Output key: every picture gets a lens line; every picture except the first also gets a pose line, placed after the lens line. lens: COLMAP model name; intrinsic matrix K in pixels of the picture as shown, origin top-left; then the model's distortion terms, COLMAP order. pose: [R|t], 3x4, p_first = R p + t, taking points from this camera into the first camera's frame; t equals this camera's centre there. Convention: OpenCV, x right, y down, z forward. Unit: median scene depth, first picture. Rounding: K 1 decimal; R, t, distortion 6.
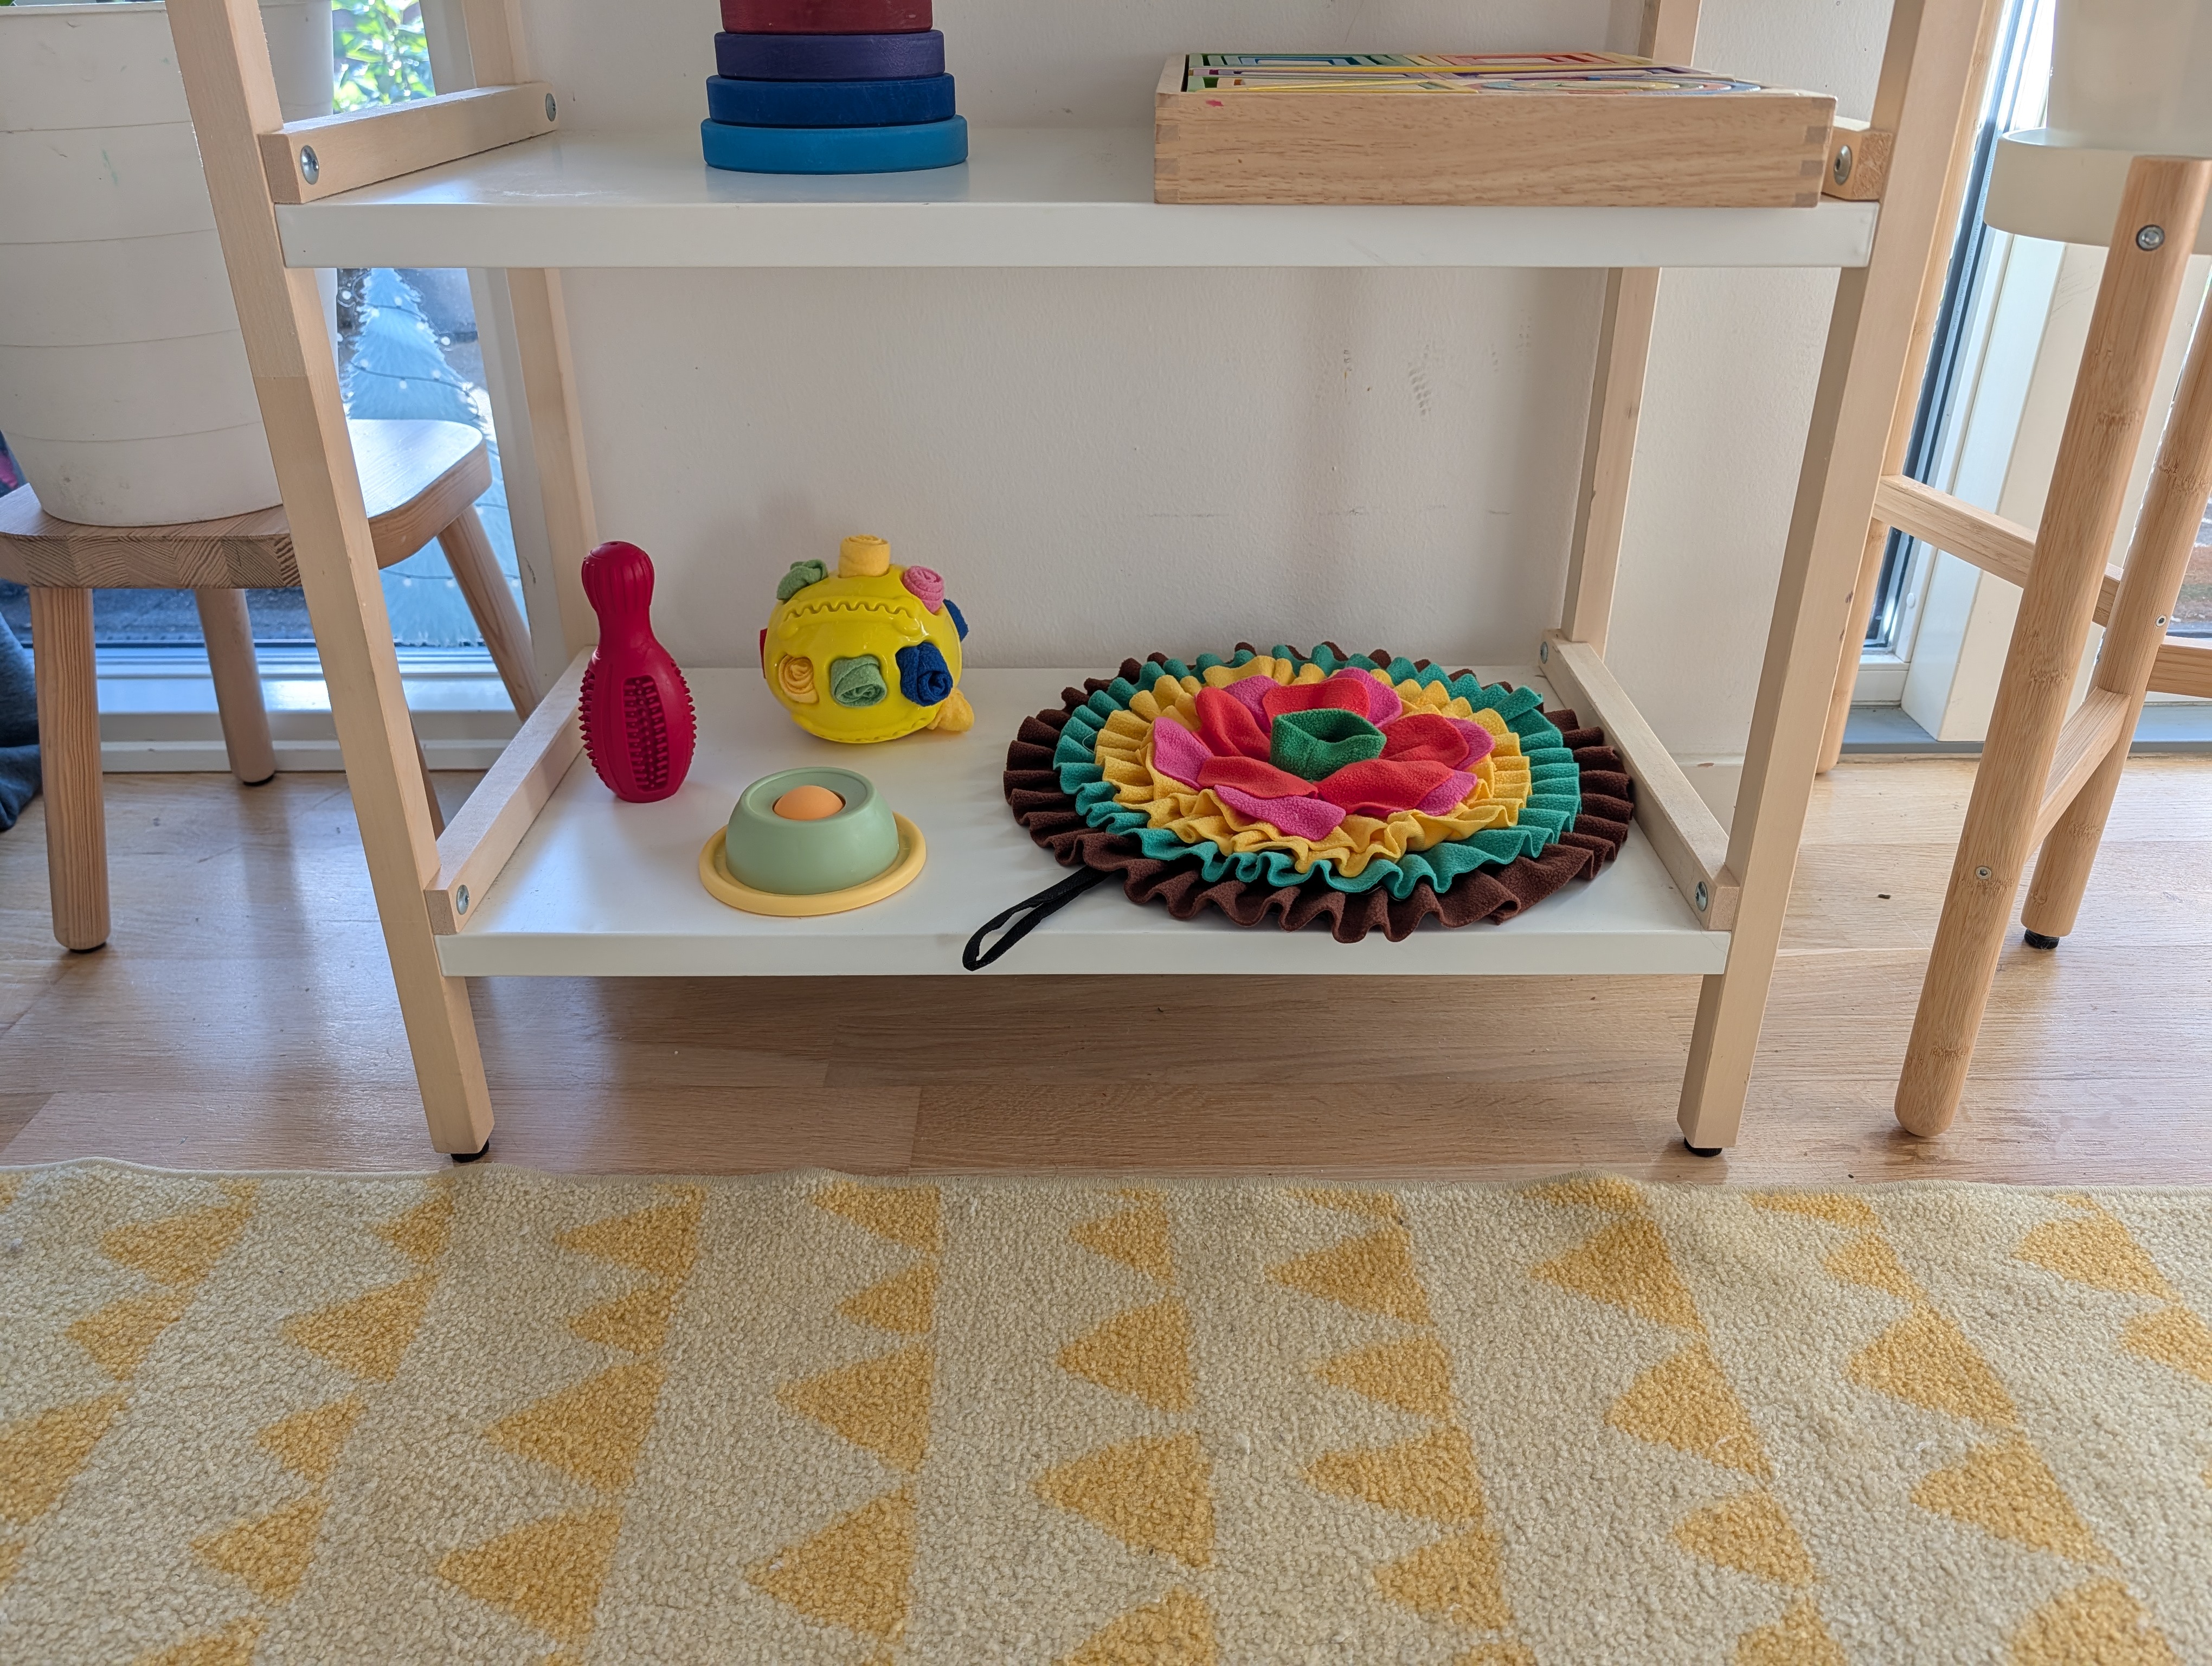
lens RADIAL K [[1577.7, 0, 1106.0], [0, 1577.7, 833.0], [0, 0, 1]] dist [0.011795, -0.005276]
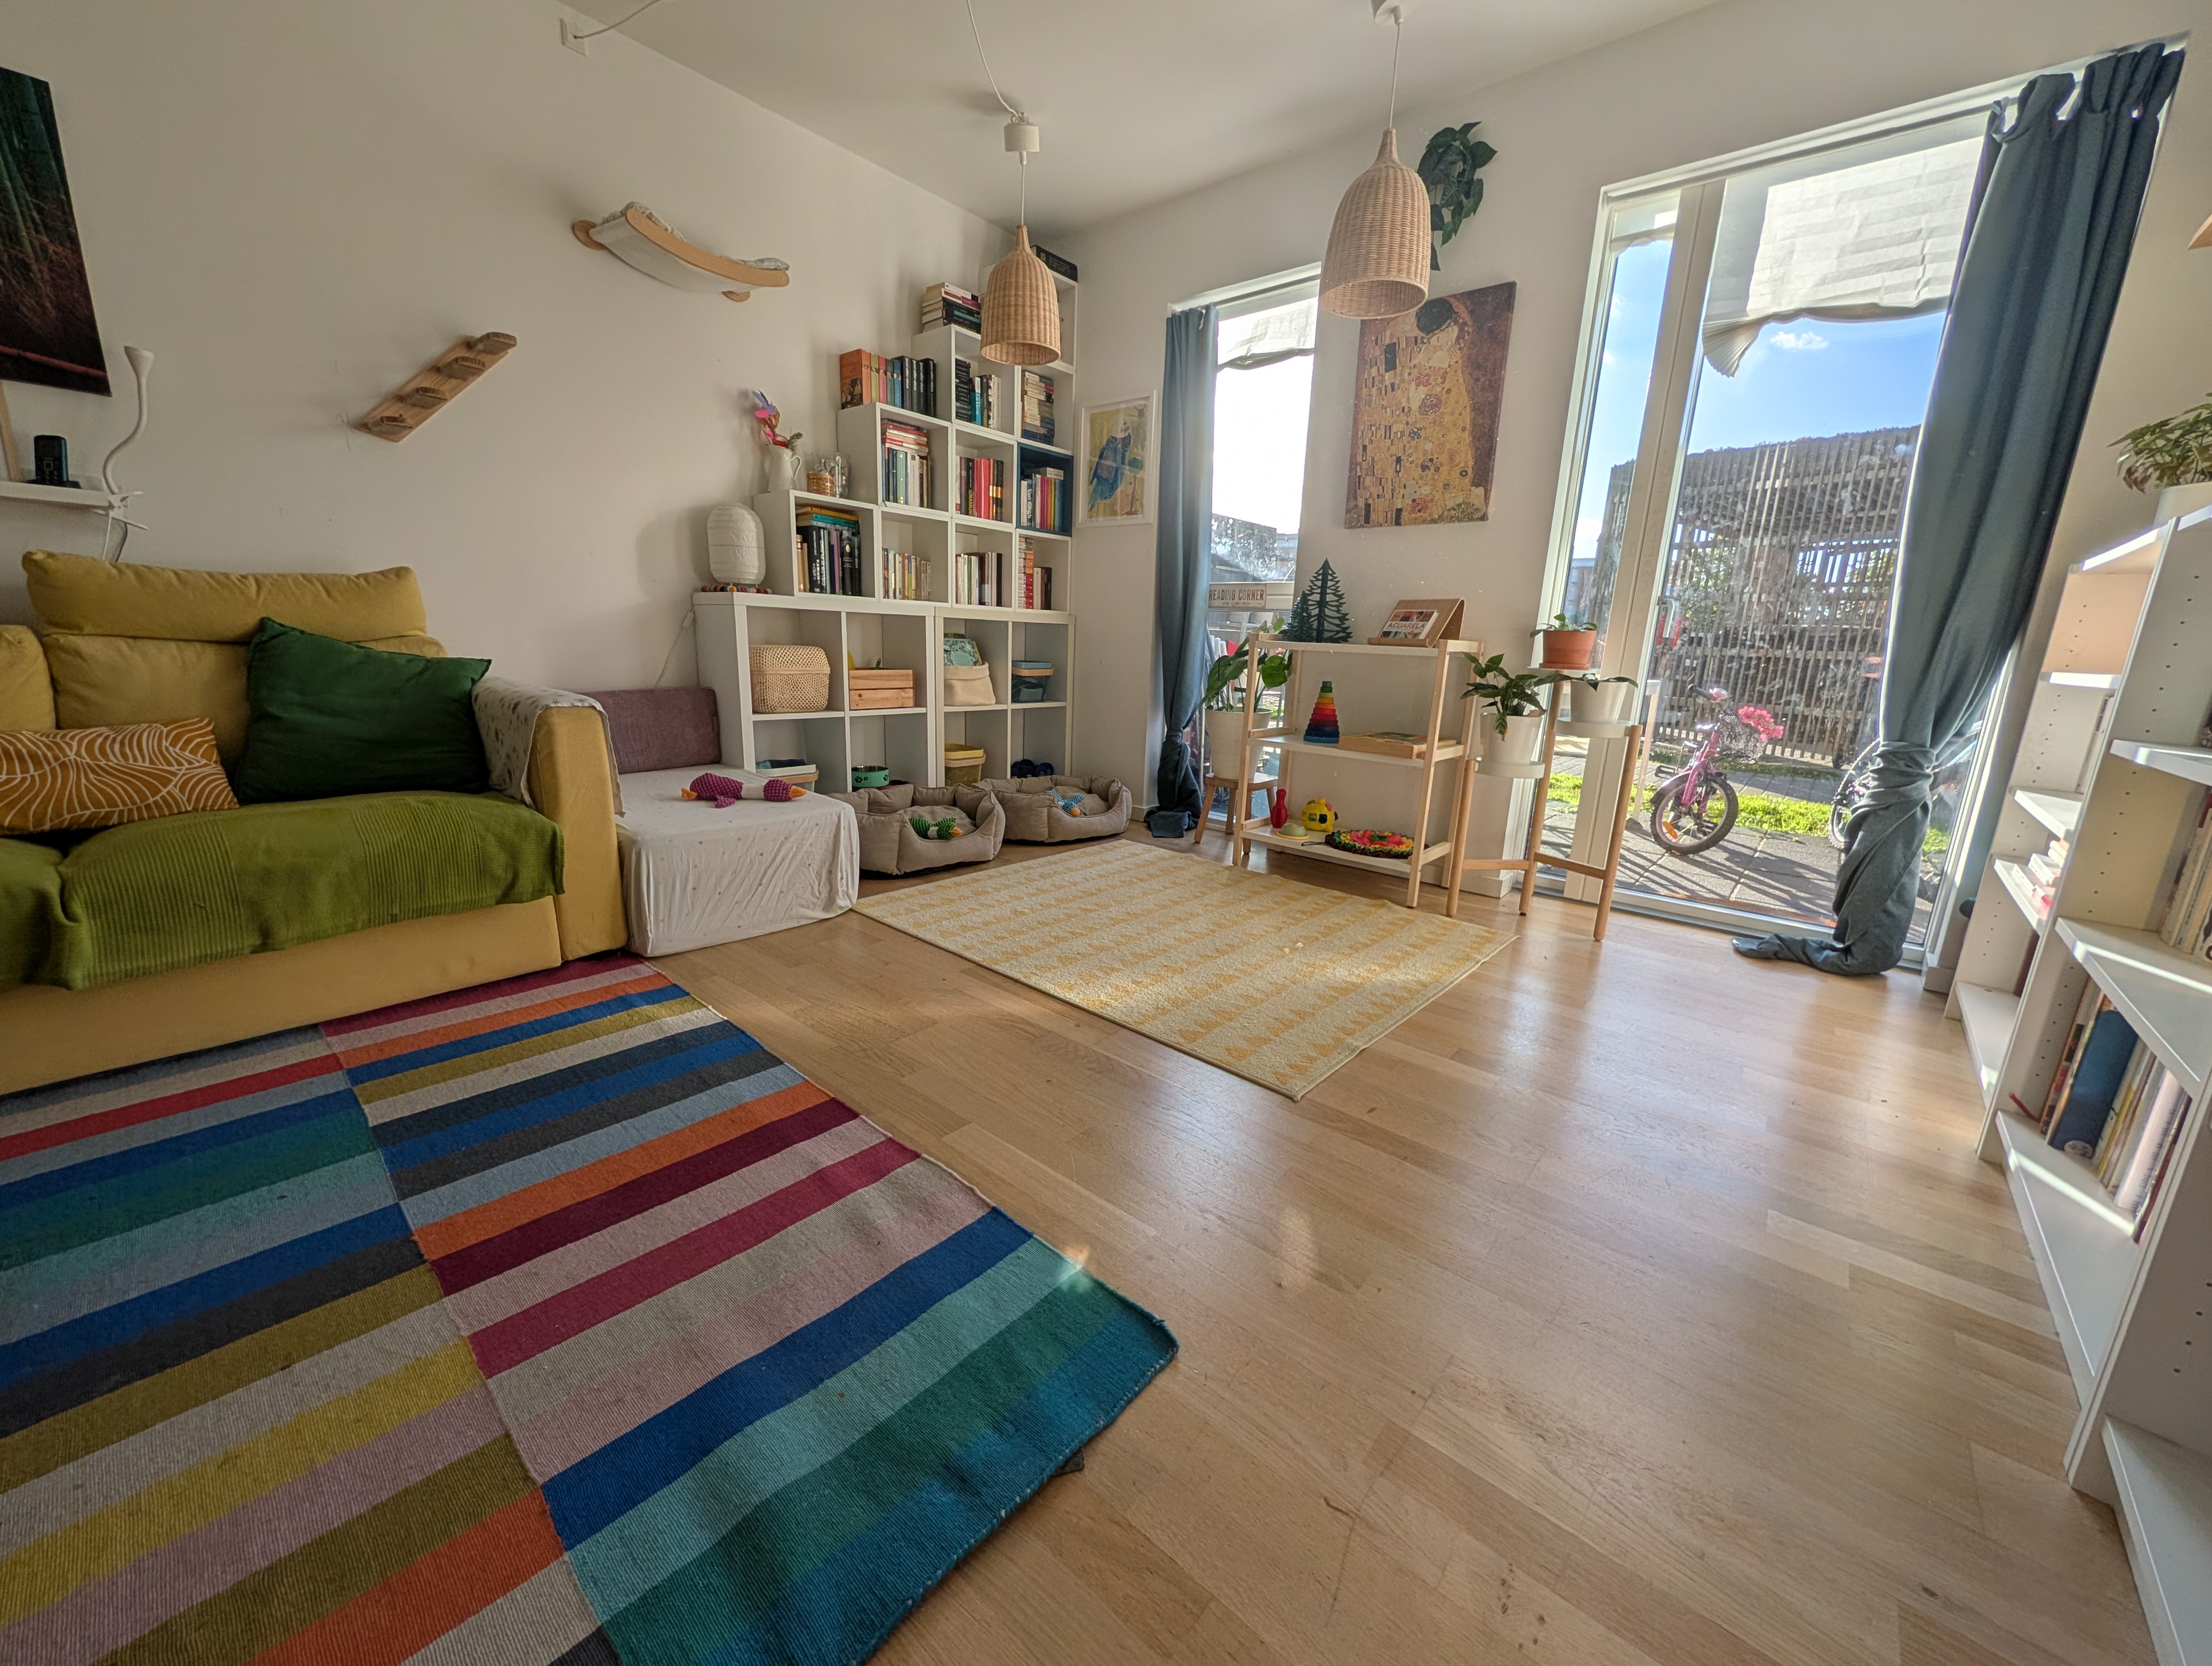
lens RADIAL K [[846.5, 0, 1106.0], [0, 846.5, 833.0], [0, 0, 1]] dist [0.000431, 0.000018]
pose [[0.751881, 0.180449, -0.634124, 1.573780], [-0.355118, 0.921214, -0.158919, 0.903689], [0.555487, 0.344677, 0.756724, -2.287228]]
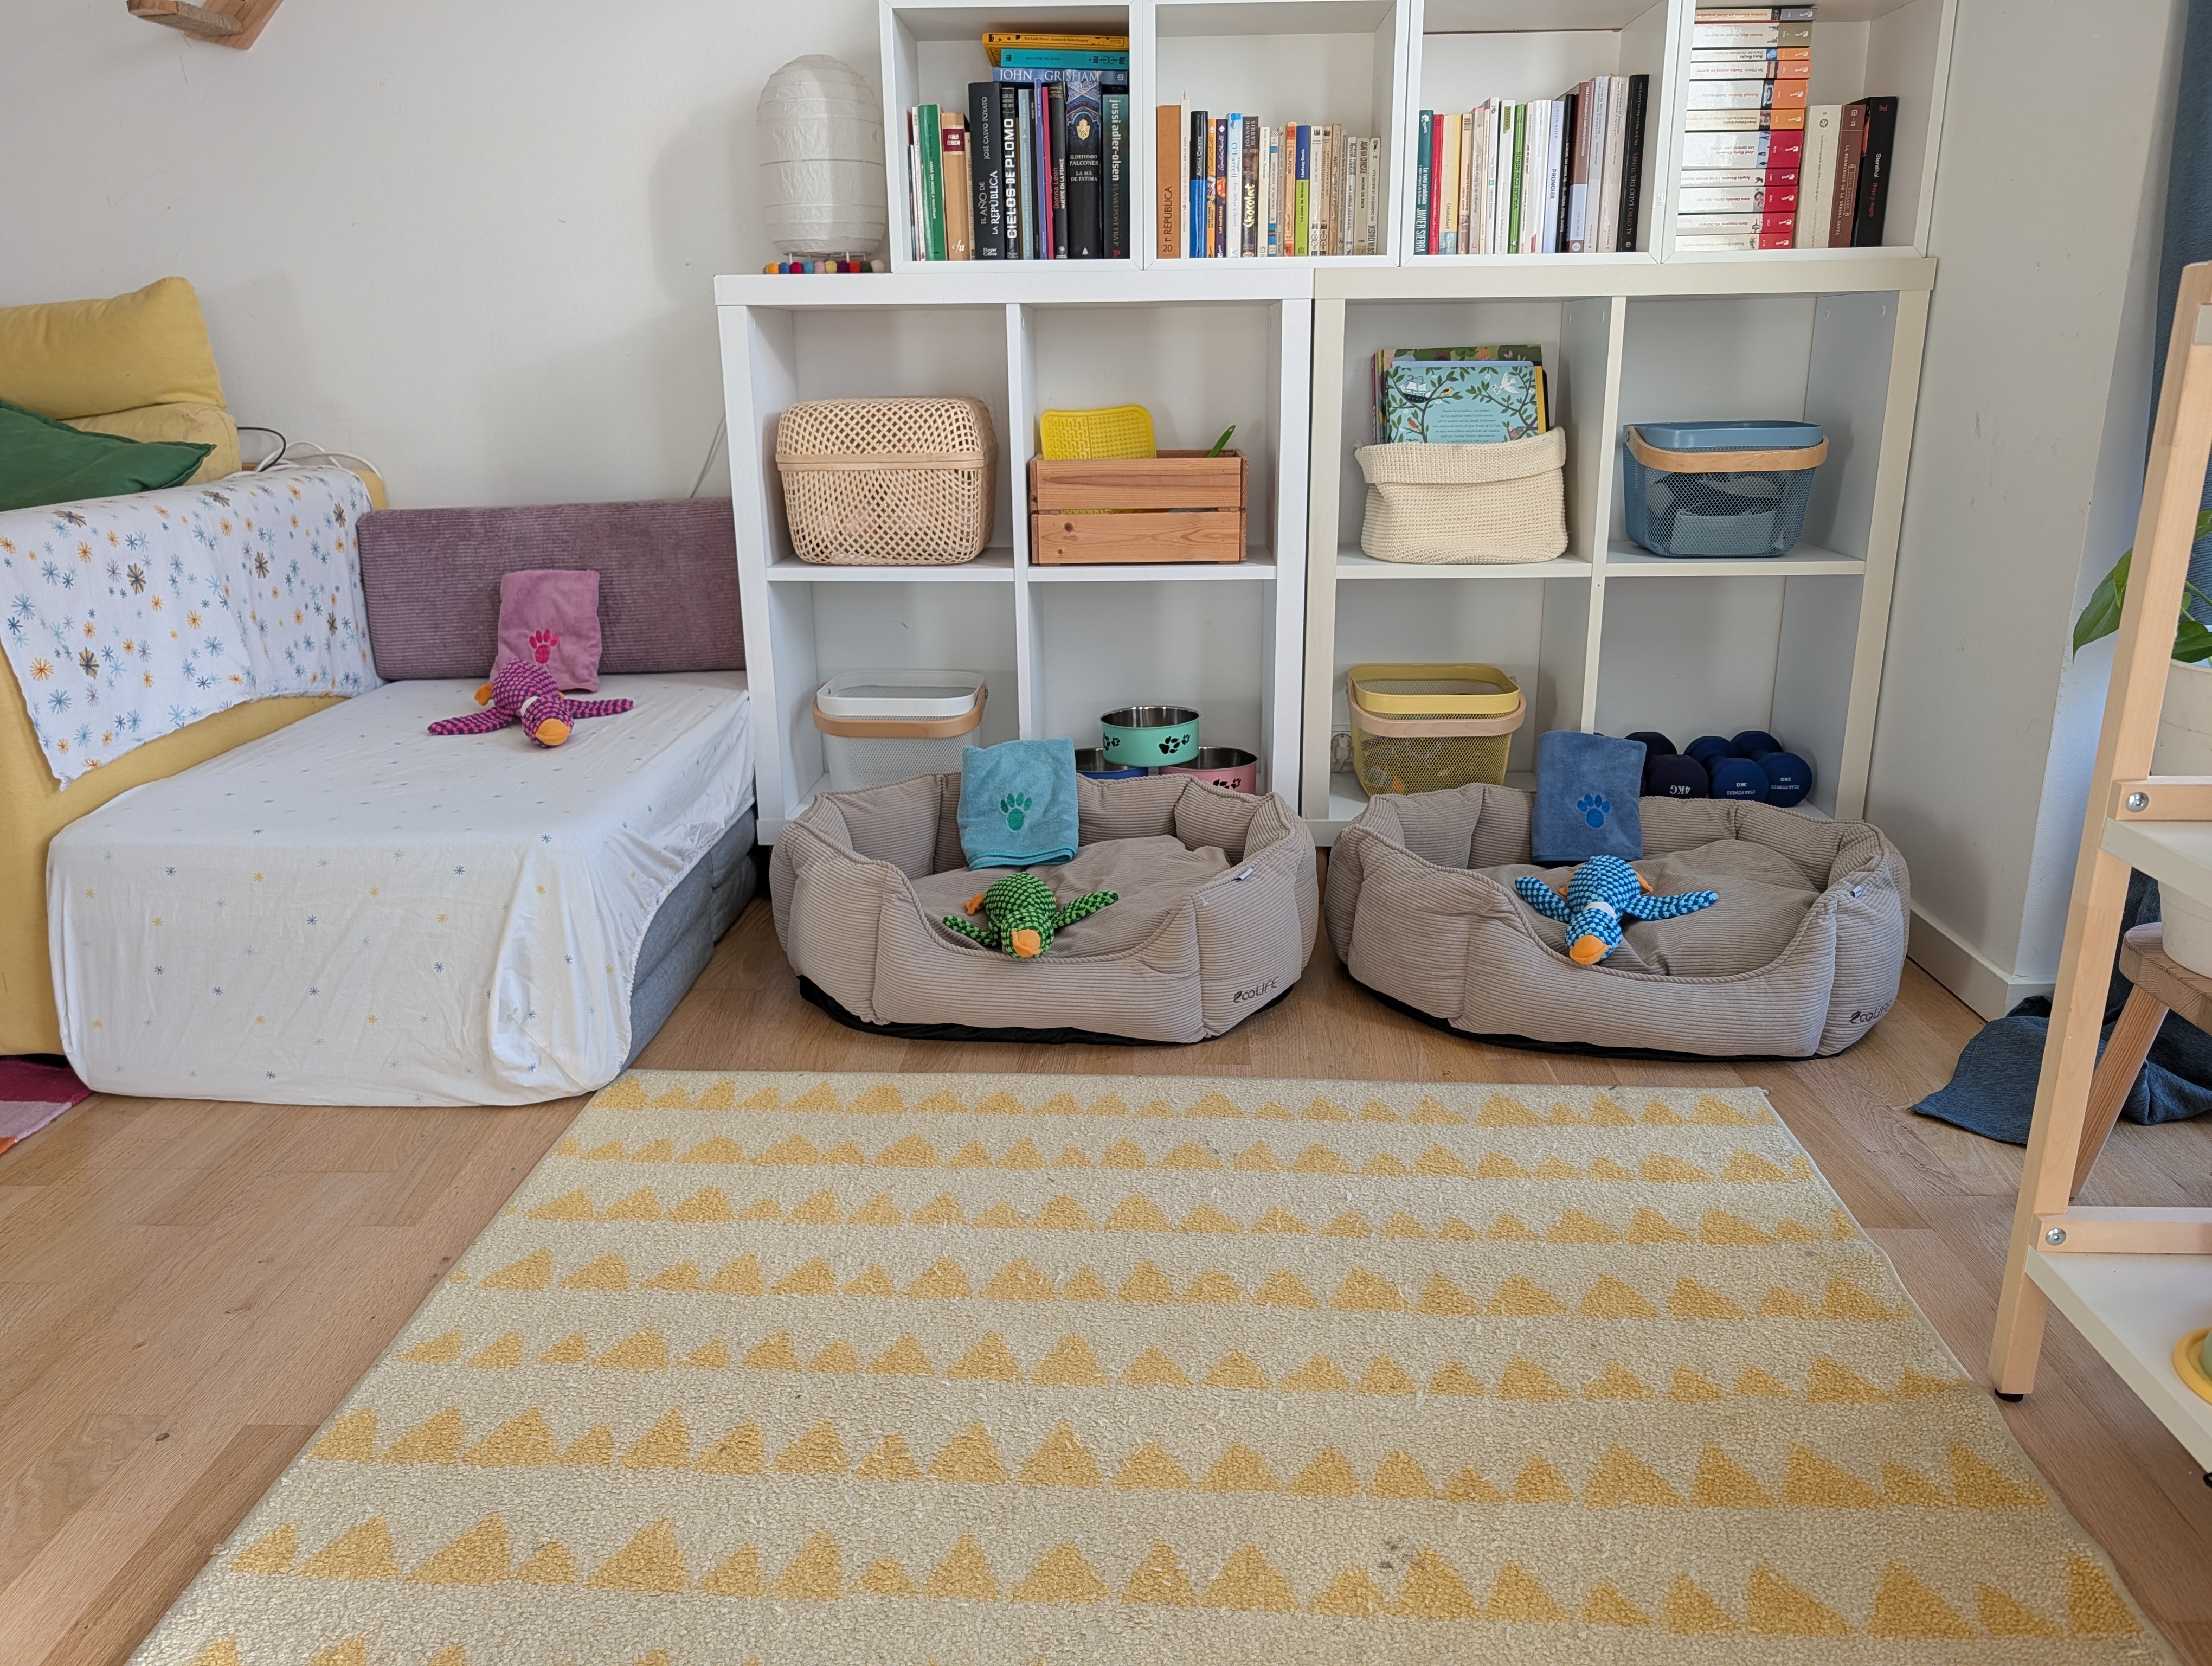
lens RADIAL K [[1594.8, 0, 1106.0], [0, 1594.8, 833.0], [0, 0, 1]] dist [-0.001902, -0.002743]
pose [[-0.050712, 0.292411, -0.954947, 0.952224], [-0.472413, 0.835417, 0.280897, -0.269596], [0.879917, 0.465375, 0.095773, -0.128922]]
